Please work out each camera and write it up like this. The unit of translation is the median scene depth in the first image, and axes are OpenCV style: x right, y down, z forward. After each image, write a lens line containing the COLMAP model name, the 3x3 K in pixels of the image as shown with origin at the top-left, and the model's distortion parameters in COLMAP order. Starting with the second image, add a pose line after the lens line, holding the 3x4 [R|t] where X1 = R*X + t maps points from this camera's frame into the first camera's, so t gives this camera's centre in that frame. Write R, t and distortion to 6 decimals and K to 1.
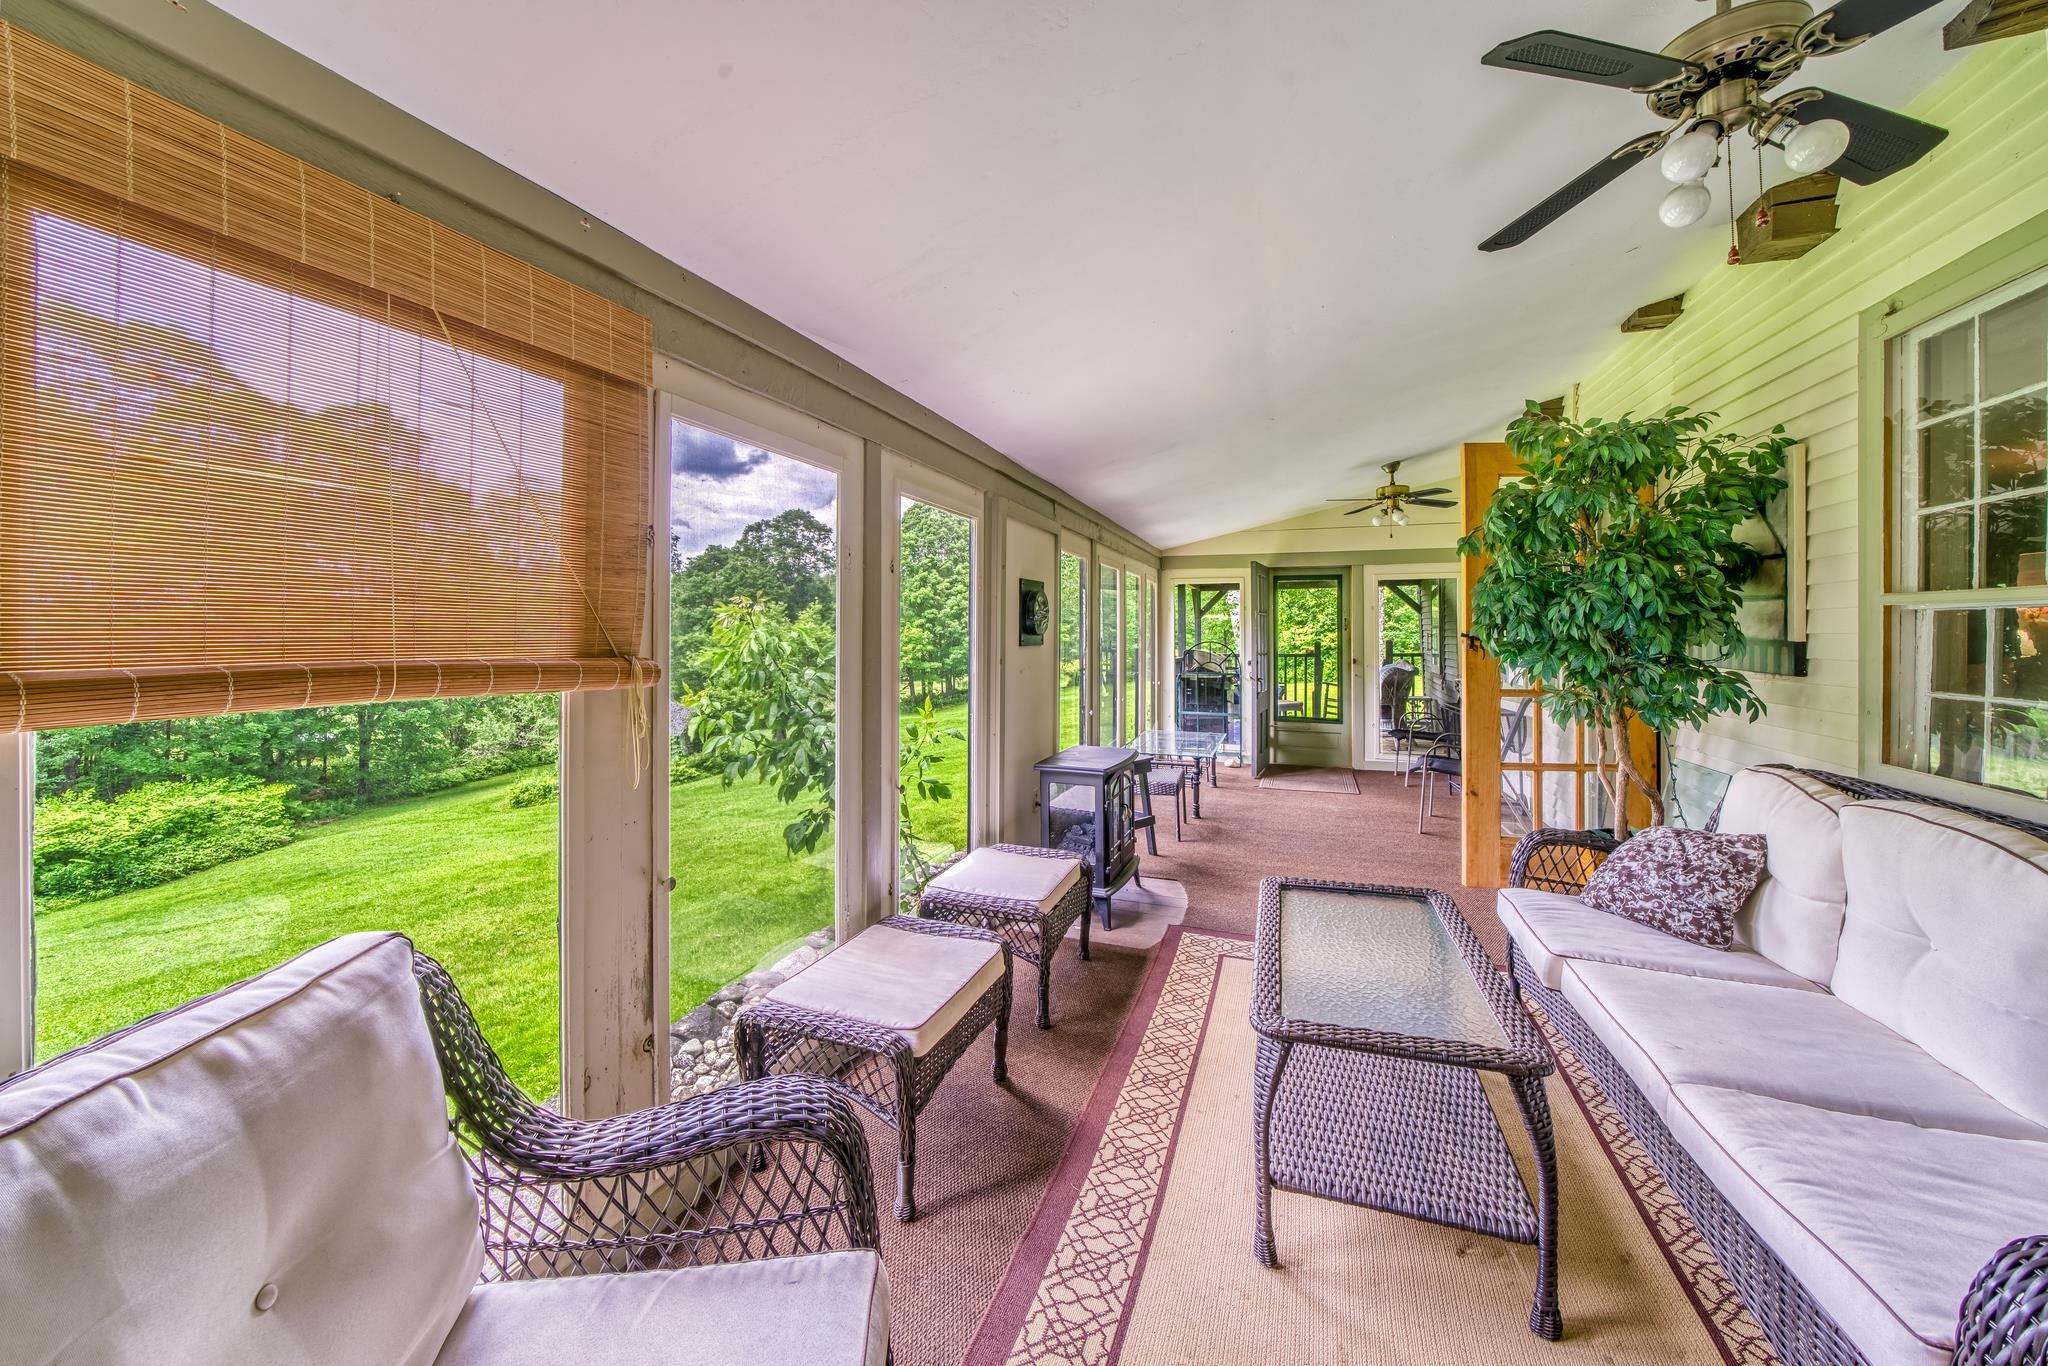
lens RADIAL K [[712.8, 0, 1029.2], [0, 712.8, 619.7], [0, 0, 1]] dist [-0.005134, 0.002274]
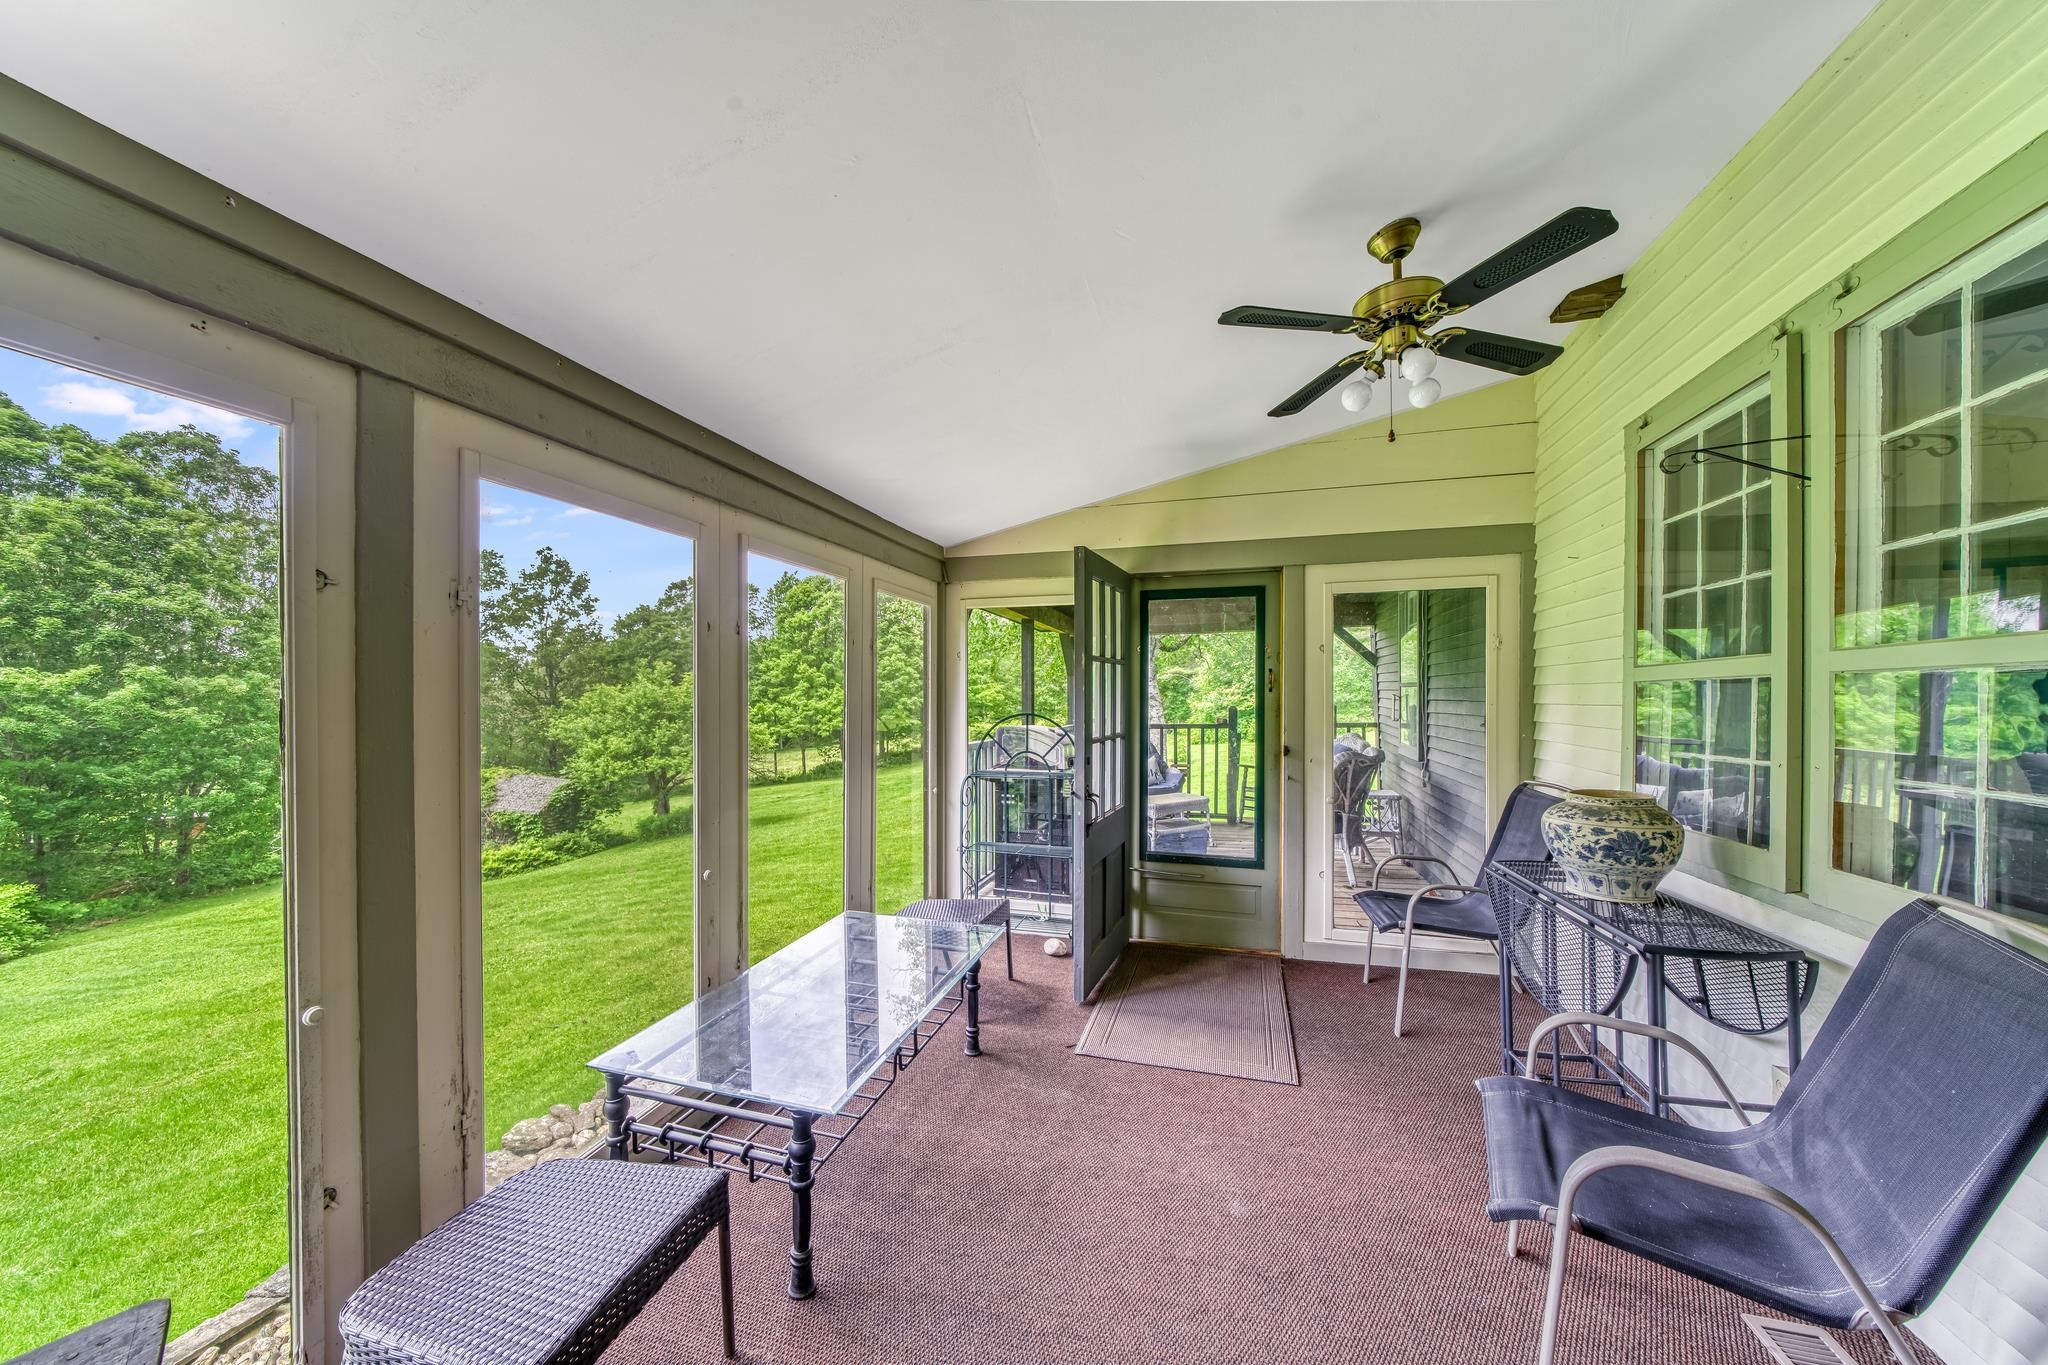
lens RADIAL K [[712.8, 0, 1018.3], [0, 712.8, 699.9], [0, 0, 1]] dist [-0.005134, 0.002274]
pose [[0.996972, -0.006369, 0.077506, 0.210076], [0.004332, 0.999641, 0.026422, 0.006642], [-0.077647, -0.026006, 0.996642, 0.471583]]
